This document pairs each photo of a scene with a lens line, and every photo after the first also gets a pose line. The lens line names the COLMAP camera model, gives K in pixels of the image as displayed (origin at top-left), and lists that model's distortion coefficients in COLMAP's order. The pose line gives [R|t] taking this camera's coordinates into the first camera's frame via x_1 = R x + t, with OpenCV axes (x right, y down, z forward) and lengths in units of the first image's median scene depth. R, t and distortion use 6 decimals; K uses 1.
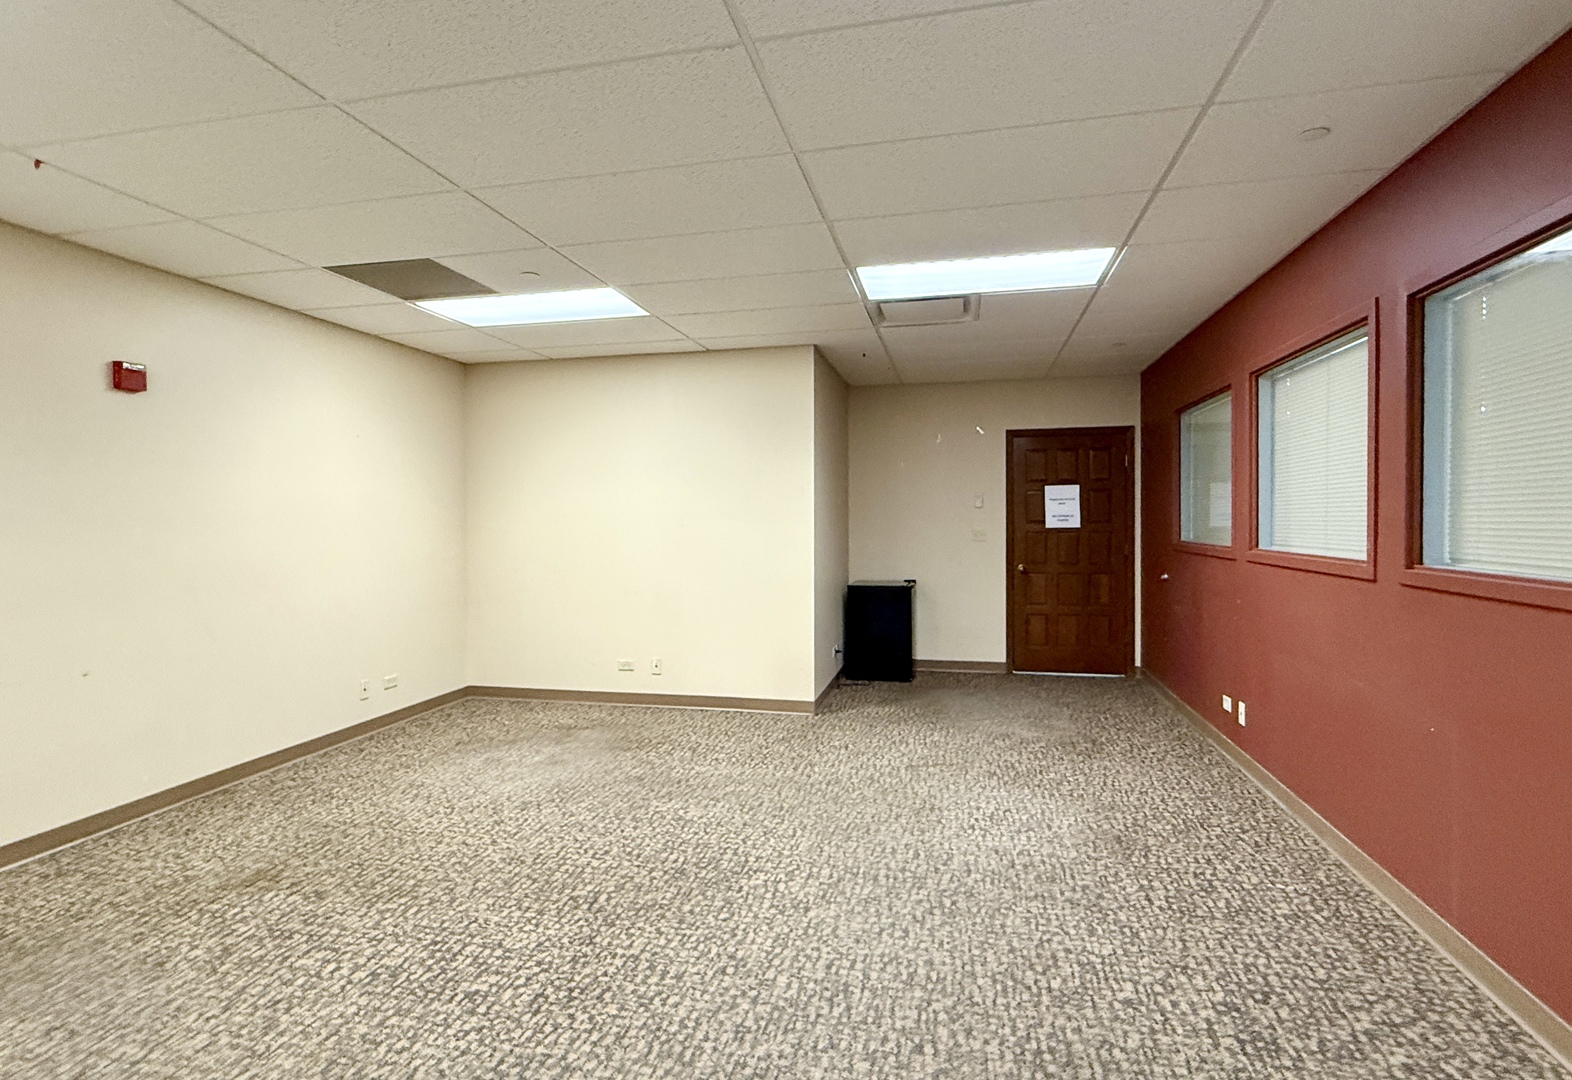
lens RADIAL K [[774.0, 0, 784.0], [0, 774.0, 529.9], [0, 0, 1]] dist [-0.002308, 0.000792]
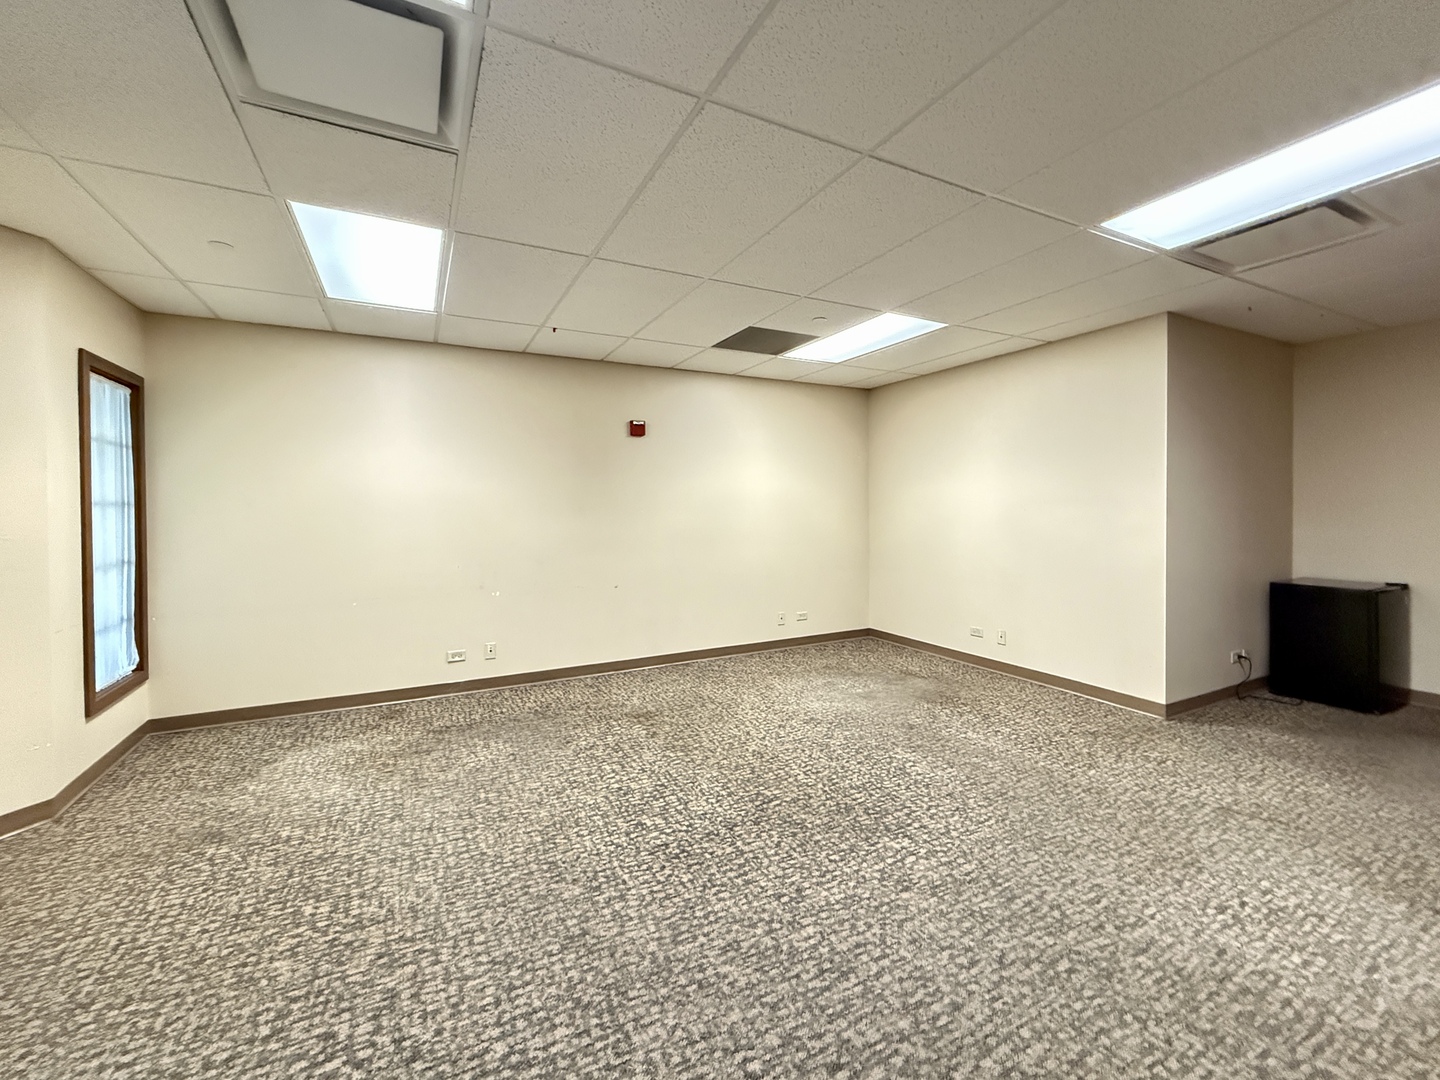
lens RADIAL K [[586.7, 0, 714.5], [0, 586.7, 512.5], [0, 0, 1]] dist [-0.002486, 0.000604]
pose [[0.648251, 0.009350, -0.761369, 0.428446], [-0.008440, 0.999951, 0.005094, -0.006266], [0.761380, 0.003123, 0.648298, 0.293378]]
